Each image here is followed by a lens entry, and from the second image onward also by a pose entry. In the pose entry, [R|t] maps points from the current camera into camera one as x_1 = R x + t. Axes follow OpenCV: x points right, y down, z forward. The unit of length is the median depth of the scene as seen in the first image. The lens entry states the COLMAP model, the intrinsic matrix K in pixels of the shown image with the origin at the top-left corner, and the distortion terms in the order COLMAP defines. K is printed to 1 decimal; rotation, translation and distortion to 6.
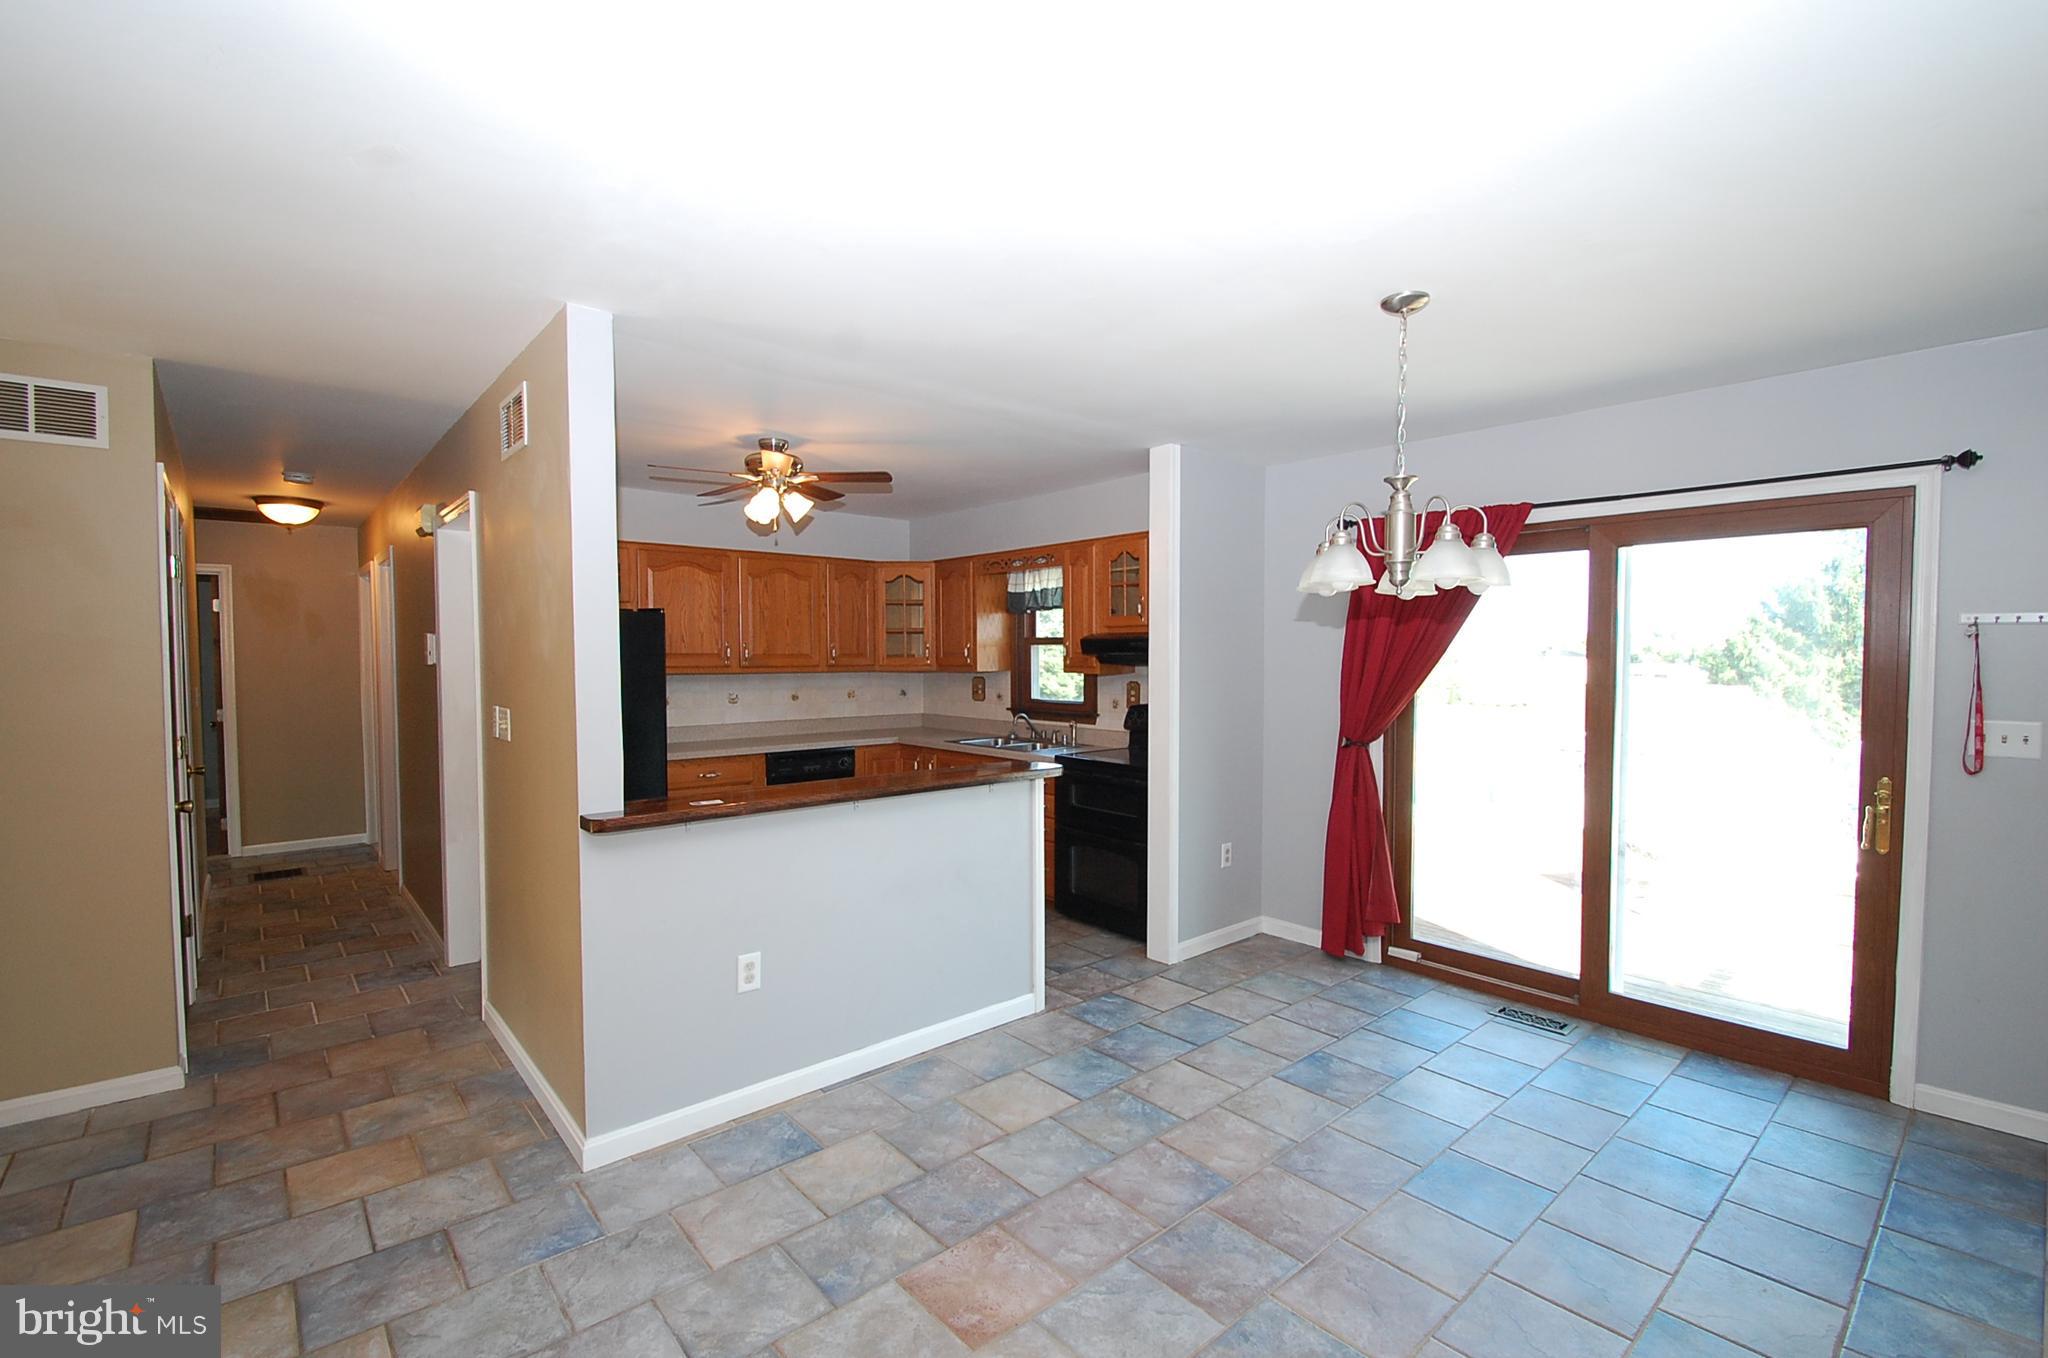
lens RADIAL K [[898.8, 0, 1034.9], [0, 898.8, 688.3], [0, 0, 1]] dist [0.012785, -0.019450]
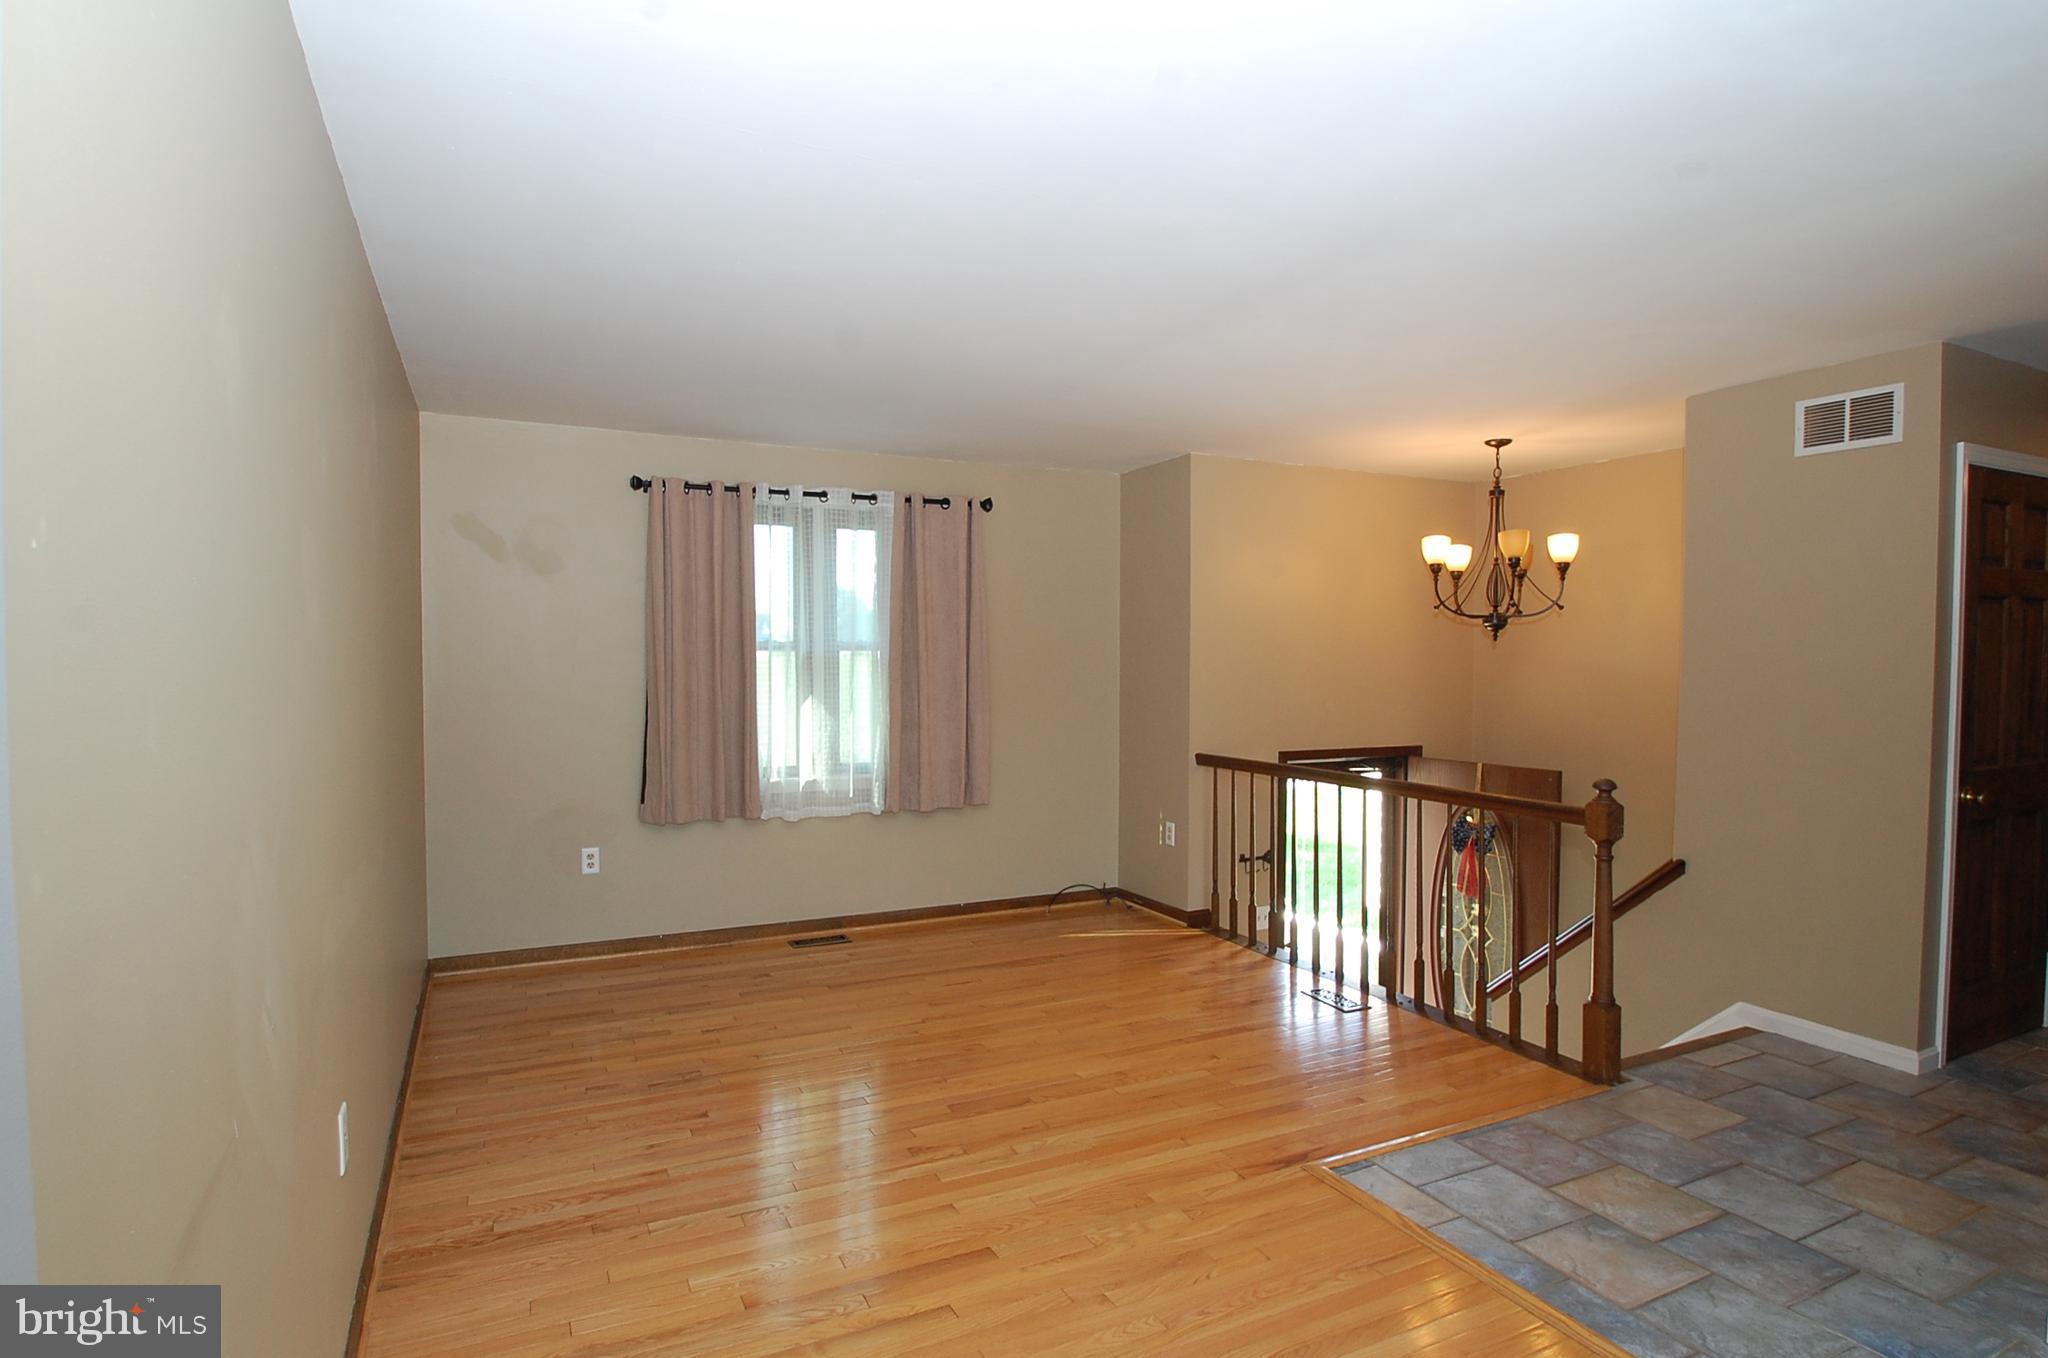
lens RADIAL K [[1091.8, 0, 1038.8], [0, 1091.8, 686.9], [0, 0, 1]] dist [-0.022413, -0.000837]
pose [[-0.264024, 0.033956, -0.963918, 0.267059], [-0.035273, 0.998372, 0.044831, -0.001138], [0.963871, 0.045837, -0.262396, 0.213136]]
